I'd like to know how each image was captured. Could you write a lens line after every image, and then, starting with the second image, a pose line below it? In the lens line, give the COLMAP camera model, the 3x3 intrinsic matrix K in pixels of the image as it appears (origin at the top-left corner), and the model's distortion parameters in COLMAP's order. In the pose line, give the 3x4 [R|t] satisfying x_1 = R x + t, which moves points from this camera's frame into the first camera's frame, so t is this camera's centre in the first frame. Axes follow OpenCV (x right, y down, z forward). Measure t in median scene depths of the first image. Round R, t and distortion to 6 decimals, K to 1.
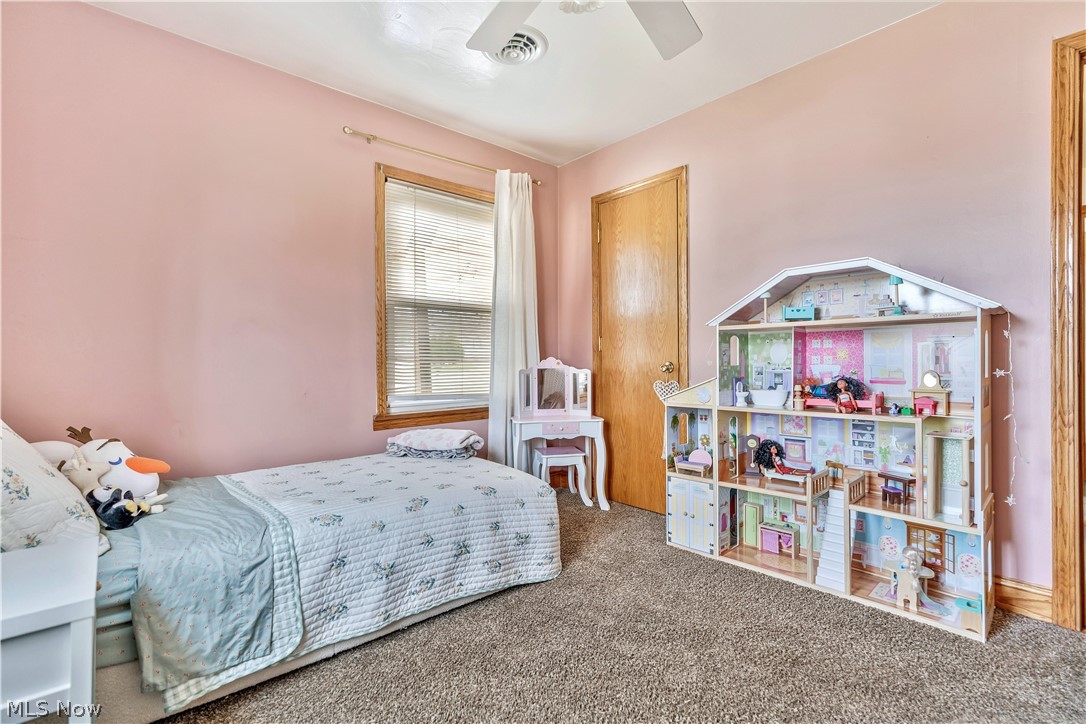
lens RADIAL K [[490.7, 0, 539.5], [0, 490.7, 363.8], [0, 0, 1]] dist [0.000133, 0.000512]
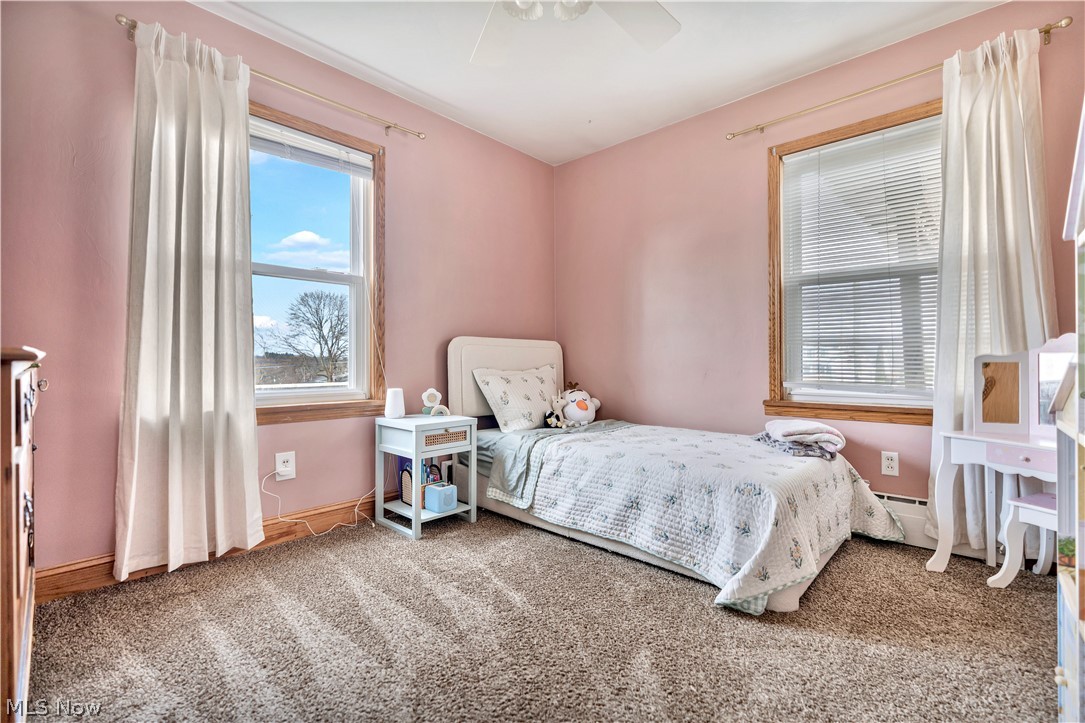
lens RADIAL K [[490.2, 0, 539.0], [0, 490.2, 363.3], [0, 0, 1]] dist [0.000133, 0.000512]
pose [[0.096034, 0.007726, -0.995348, 0.620656], [-0.012381, 0.999902, 0.006567, 0.029693], [0.995301, 0.011693, 0.096120, 0.434790]]
